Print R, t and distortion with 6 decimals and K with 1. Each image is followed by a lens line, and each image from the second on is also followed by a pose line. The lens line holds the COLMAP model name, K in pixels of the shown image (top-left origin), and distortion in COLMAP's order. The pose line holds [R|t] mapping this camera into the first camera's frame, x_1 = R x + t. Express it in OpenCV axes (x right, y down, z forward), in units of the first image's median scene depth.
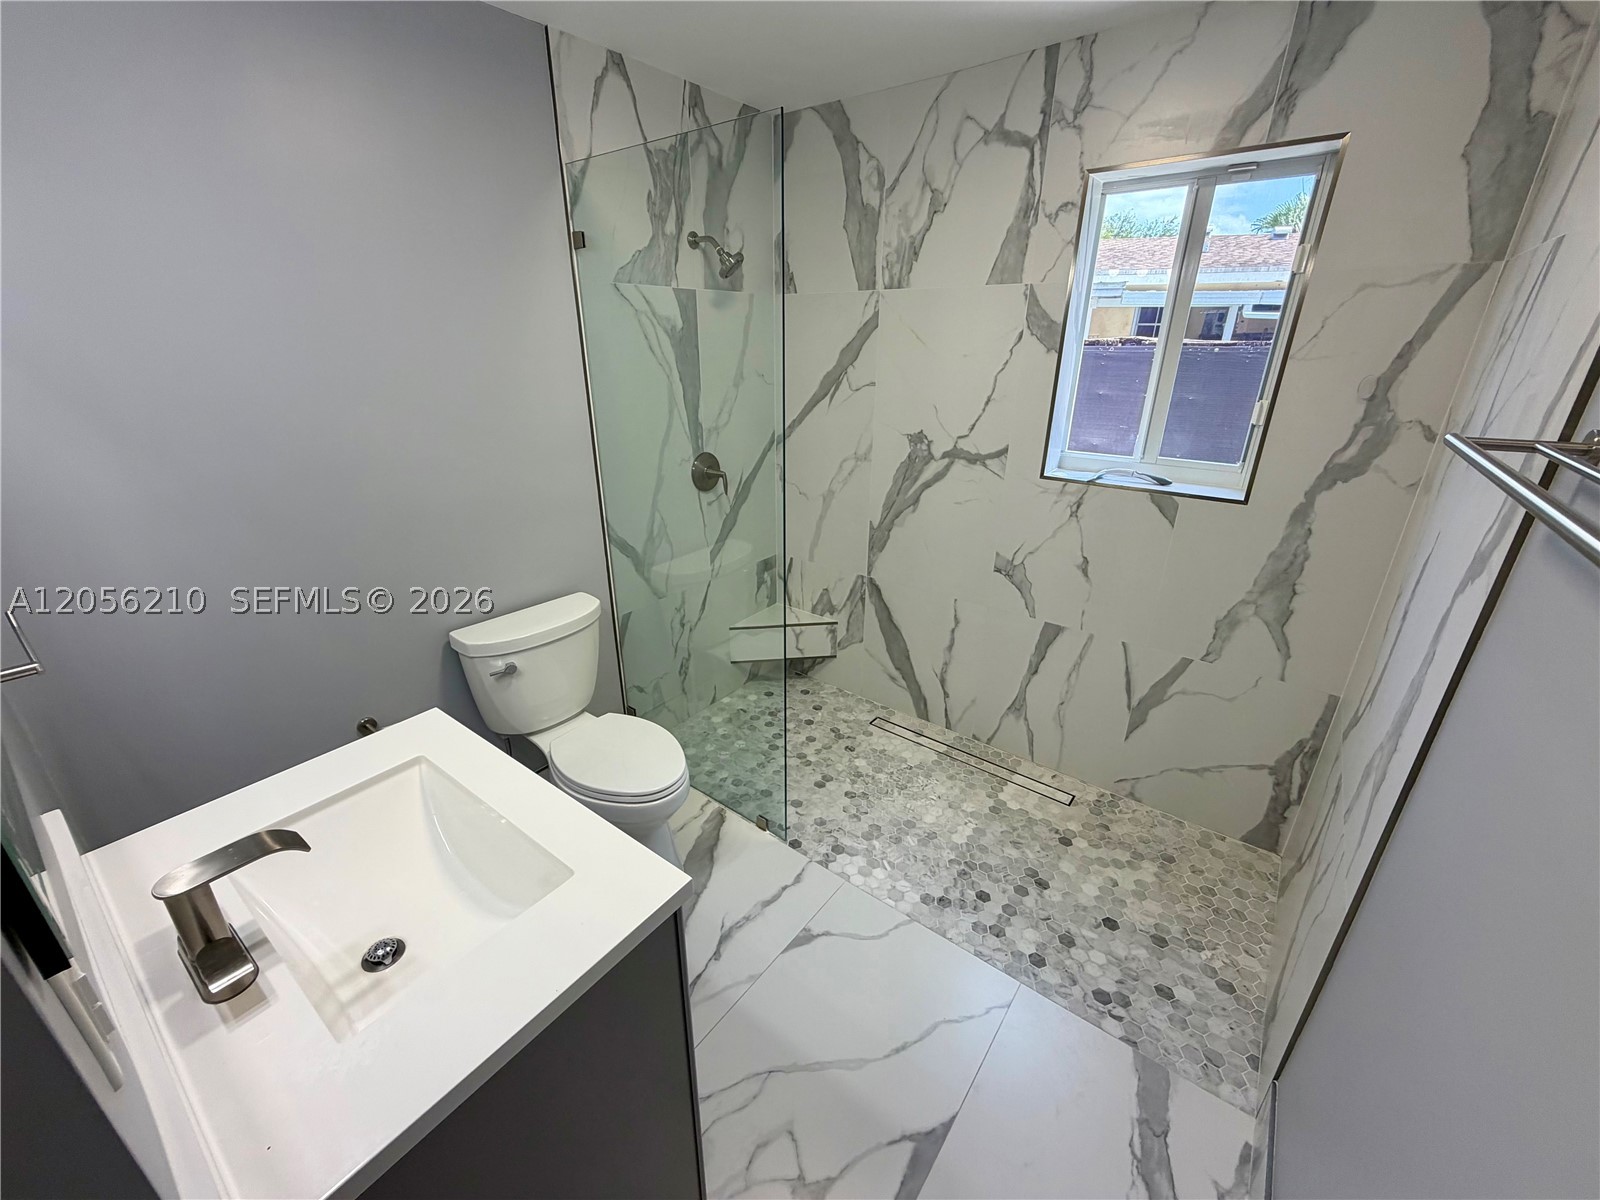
lens RADIAL K [[641.5, 0, 795.8], [0, 641.5, 598.7], [0, 0, 1]] dist [0.000045, -0.000279]
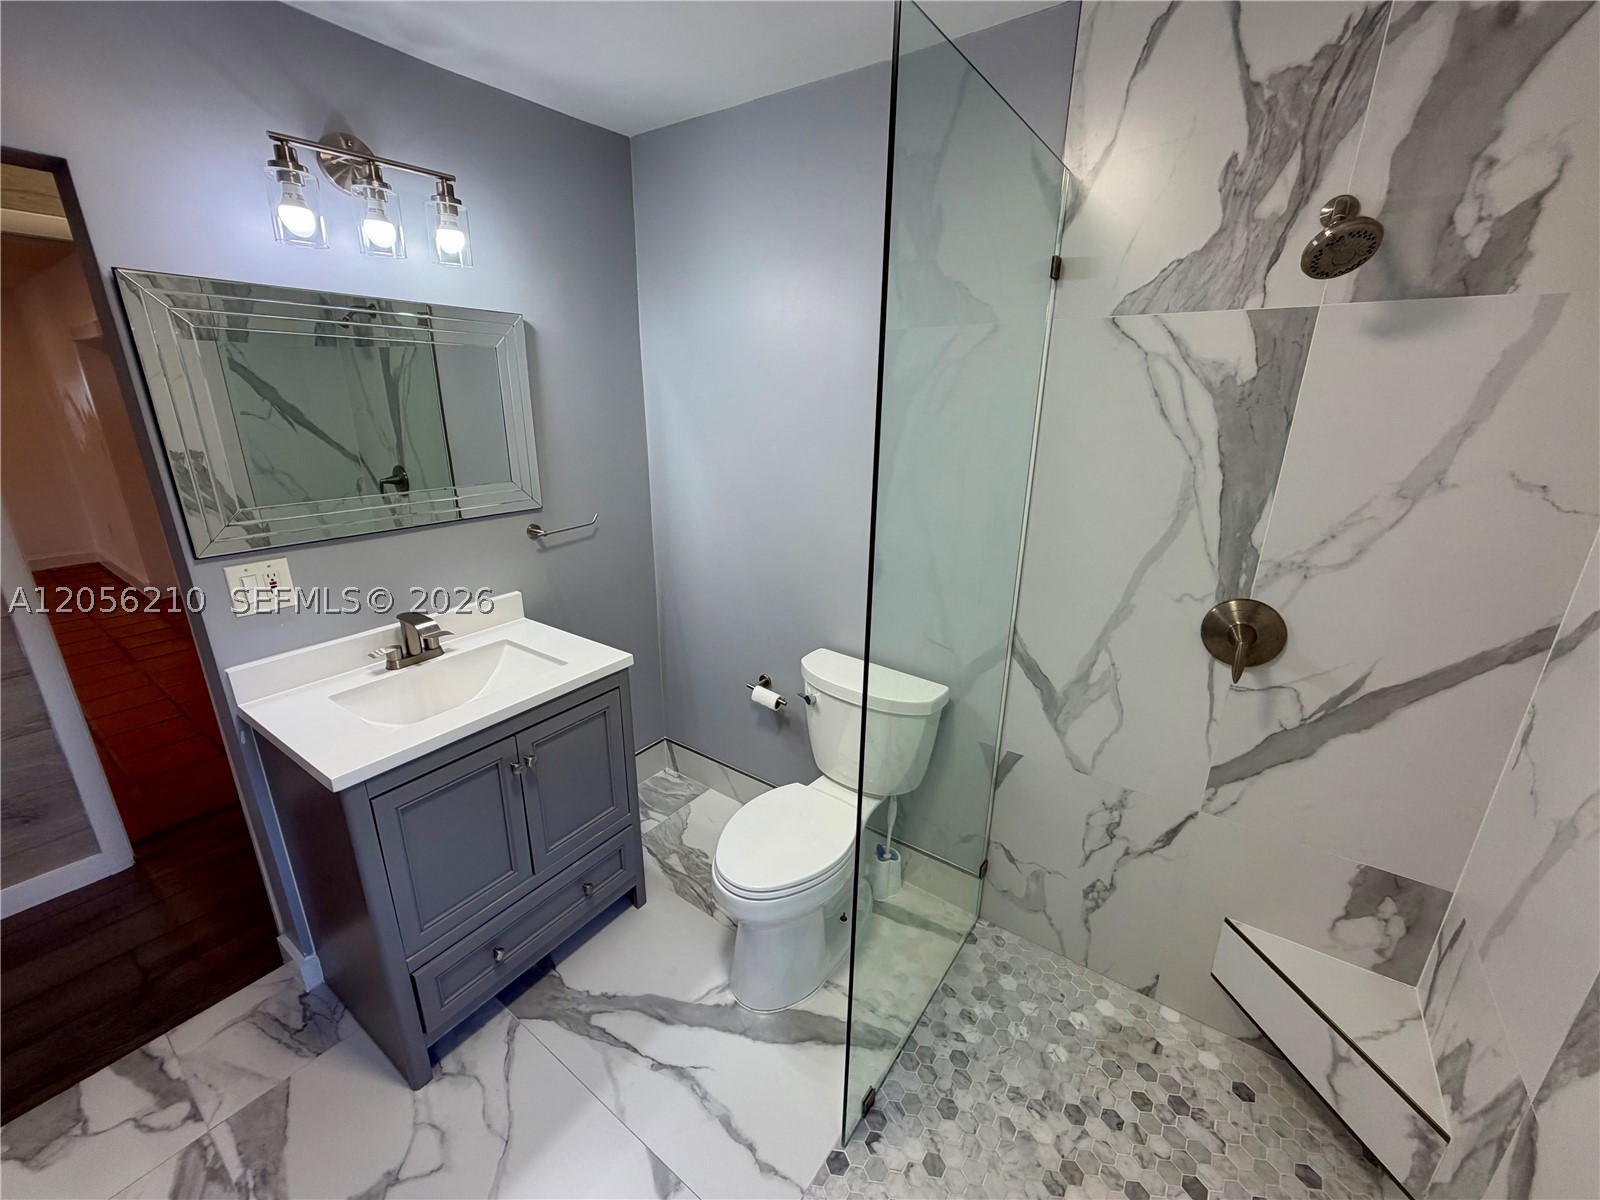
lens RADIAL K [[641.5, 0, 792.6], [0, 641.5, 598.3], [0, 0, 1]] dist [0.000045, -0.000279]
pose [[0.026884, 0.302016, -0.952924, 0.389541], [-0.386034, 0.882456, 0.268792, -0.238525], [0.922093, 0.360635, 0.140313, 0.595954]]
